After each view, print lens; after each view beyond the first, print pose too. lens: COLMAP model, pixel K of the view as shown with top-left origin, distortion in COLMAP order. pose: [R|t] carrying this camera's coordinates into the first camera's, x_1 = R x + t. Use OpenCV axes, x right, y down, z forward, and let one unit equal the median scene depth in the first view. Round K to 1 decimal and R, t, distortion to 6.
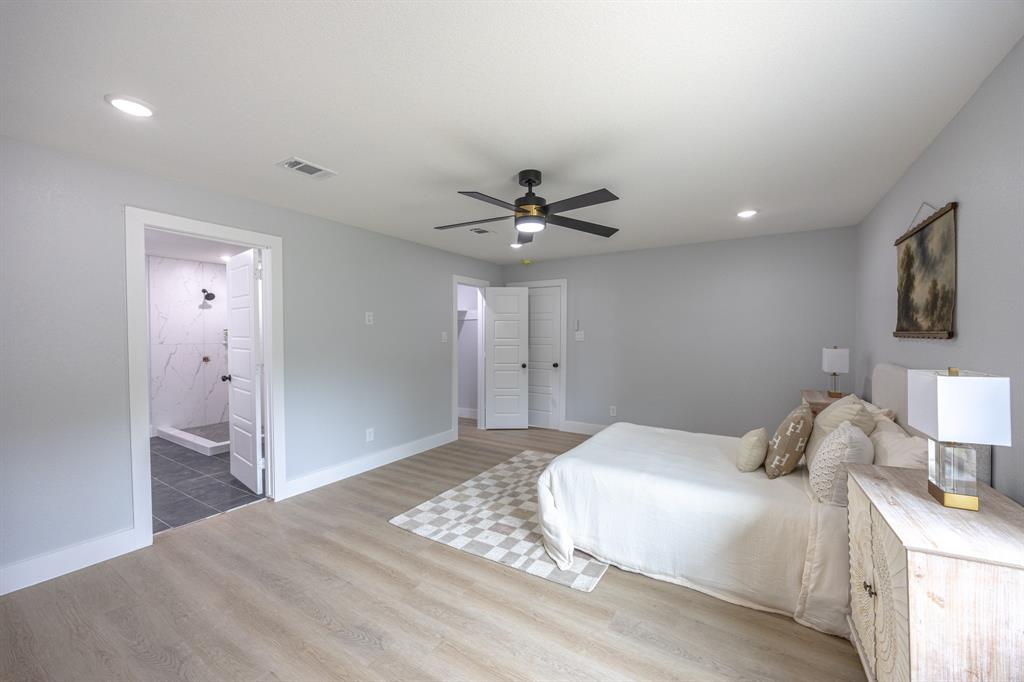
lens RADIAL K [[395.1, 0, 512.0], [0, 395.1, 341.0], [0, 0, 1]] dist [0.000304, -0.000009]
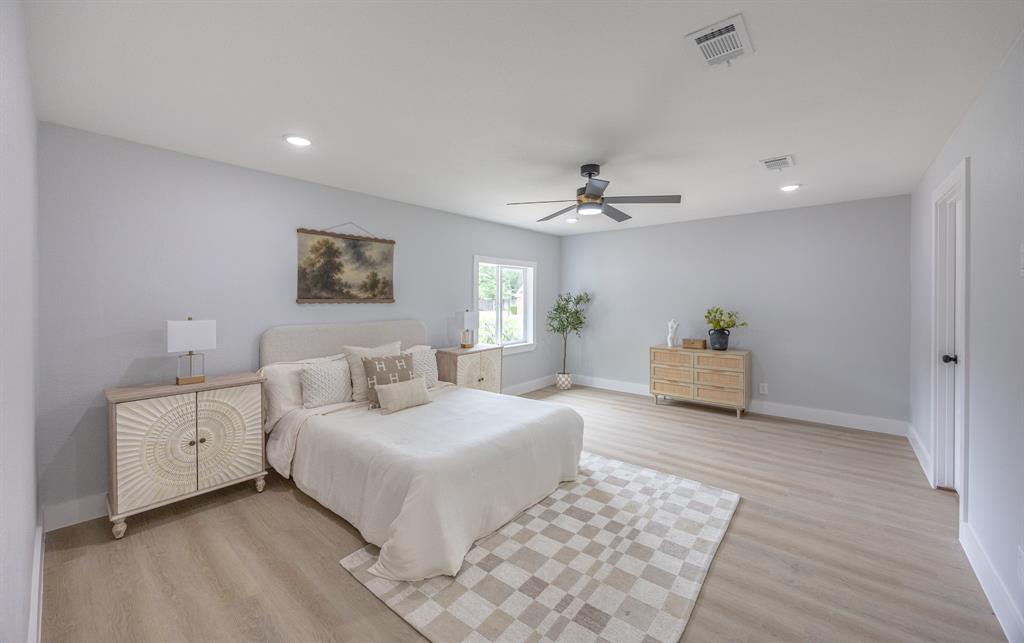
lens RADIAL K [[390.6, 0, 512.0], [0, 390.6, 321.5], [0, 0, 1]] dist [-0.000060, -0.000028]
pose [[-0.990875, -0.007807, 0.134557, 0.110603], [0.002213, 0.997244, 0.074154, -0.038785], [-0.134765, 0.073775, -0.988127, 1.933033]]
